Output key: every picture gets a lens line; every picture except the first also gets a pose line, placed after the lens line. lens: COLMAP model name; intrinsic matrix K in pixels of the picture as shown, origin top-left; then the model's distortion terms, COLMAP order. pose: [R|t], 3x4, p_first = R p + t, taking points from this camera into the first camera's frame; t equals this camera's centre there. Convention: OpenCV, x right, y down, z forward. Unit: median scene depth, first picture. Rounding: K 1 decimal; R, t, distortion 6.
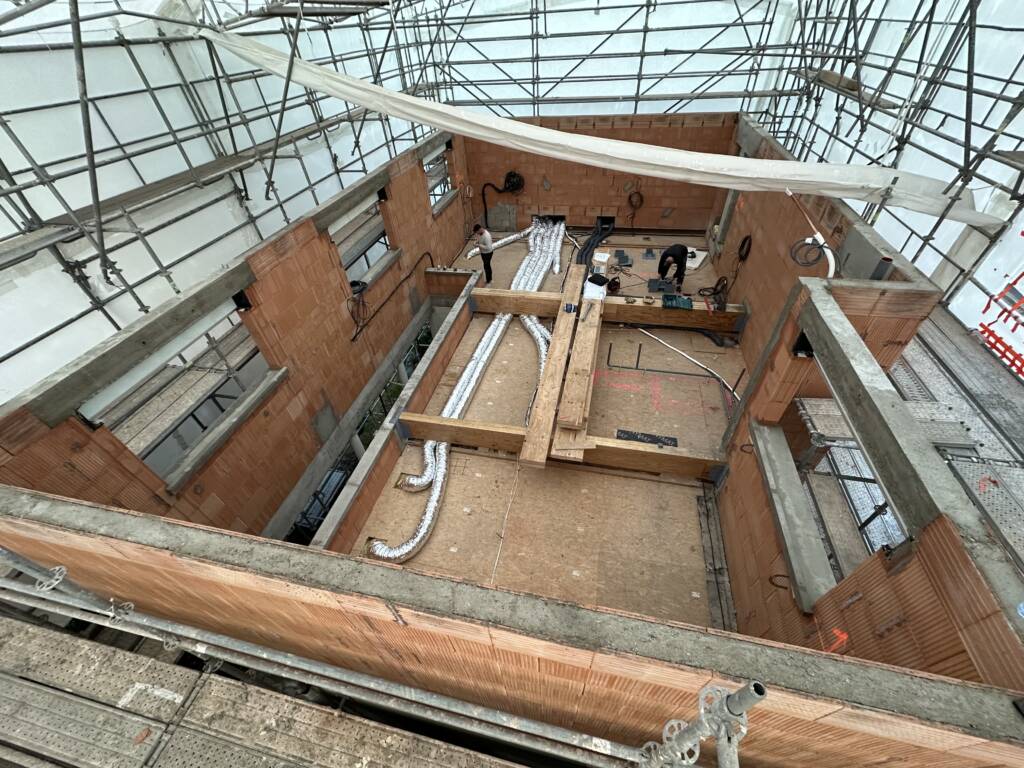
lens RADIAL K [[407.9, 0, 512.0], [0, 407.9, 384.0], [0, 0, 1]] dist [-0.000076, 0.000524]
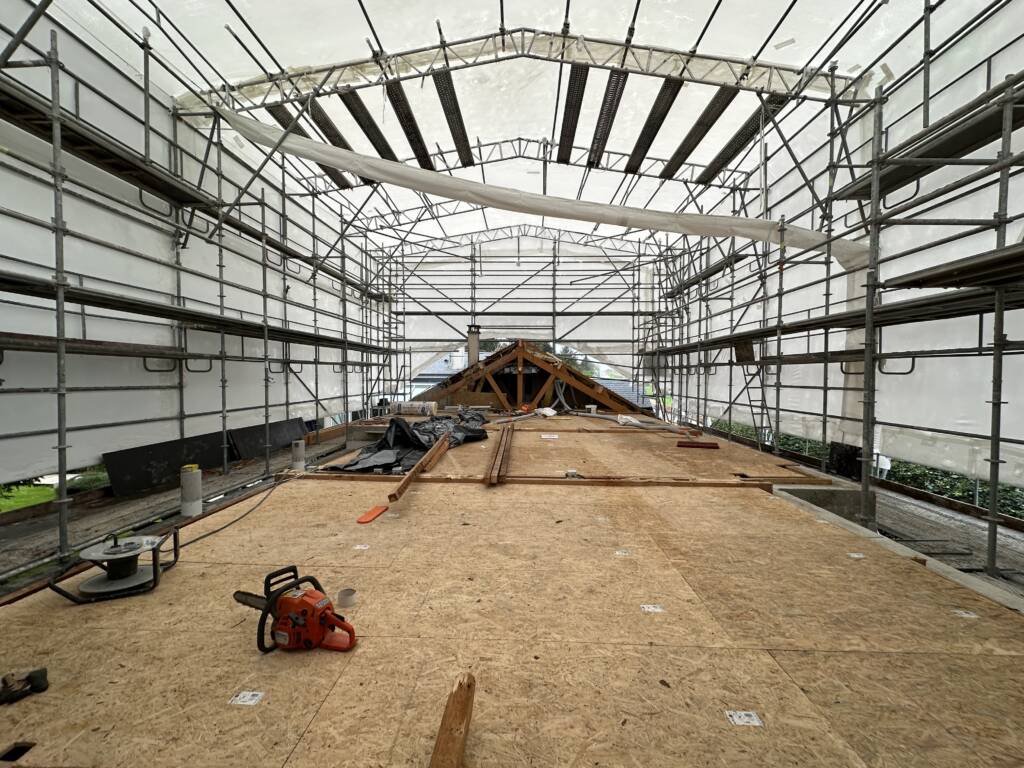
lens RADIAL K [[407.9, 0, 512.0], [0, 407.9, 384.0], [0, 0, 1]] dist [-0.000076, 0.000524]
pose [[0.982677, 0.057338, 0.176236, -0.052439], [0.073667, 0.751736, -0.655337, 0.463746], [-0.170059, 0.656967, 0.734489, 0.392658]]
